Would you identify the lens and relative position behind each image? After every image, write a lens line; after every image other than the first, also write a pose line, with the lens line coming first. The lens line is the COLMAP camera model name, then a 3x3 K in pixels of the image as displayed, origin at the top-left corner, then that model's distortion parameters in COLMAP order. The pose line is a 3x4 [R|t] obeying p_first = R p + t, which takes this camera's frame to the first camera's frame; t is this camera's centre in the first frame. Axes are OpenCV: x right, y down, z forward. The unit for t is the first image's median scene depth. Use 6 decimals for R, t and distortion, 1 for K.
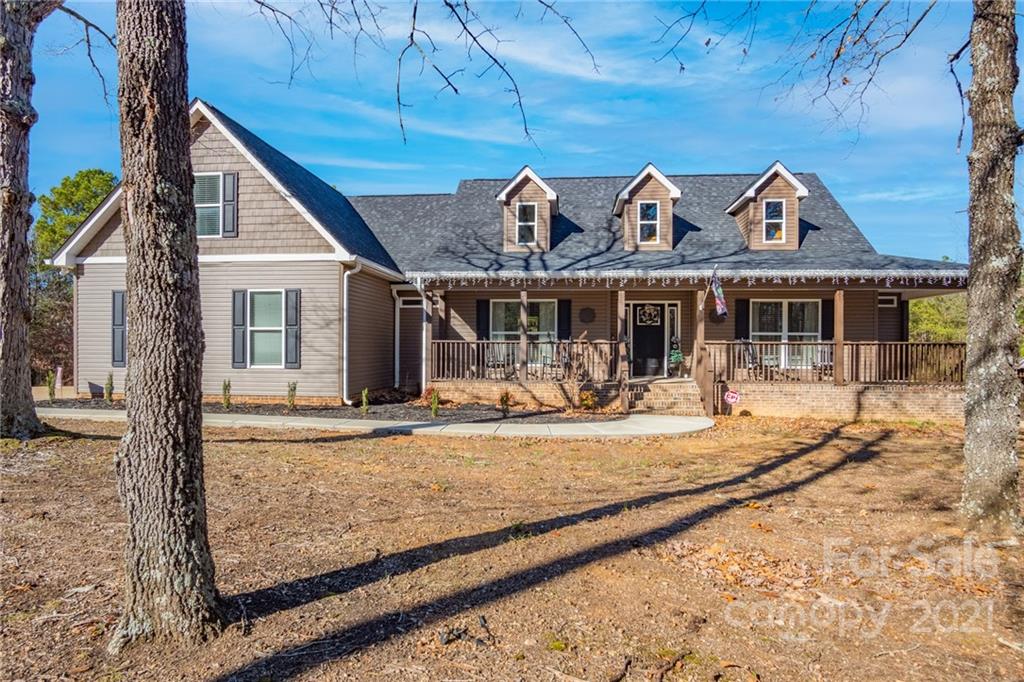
lens RADIAL K [[648.3, 0, 512.0], [0, 648.3, 341.0], [0, 0, 1]] dist [-0.043166, -0.001465]
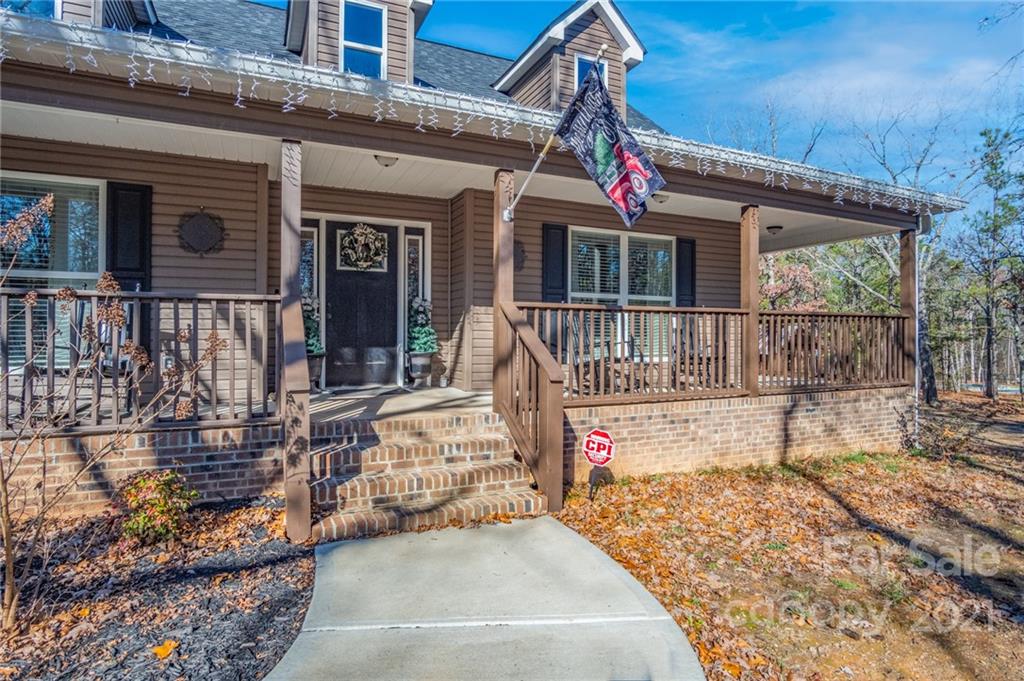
lens RADIAL K [[564.6, 0, 512.0], [0, 564.6, 340.5], [0, 0, 1]] dist [-0.001767, 0.000228]
pose [[0.872982, -0.002710, 0.487744, 0.117042], [-0.011970, 0.999564, 0.026978, 0.012380], [-0.487605, -0.029390, 0.872570, 0.641163]]
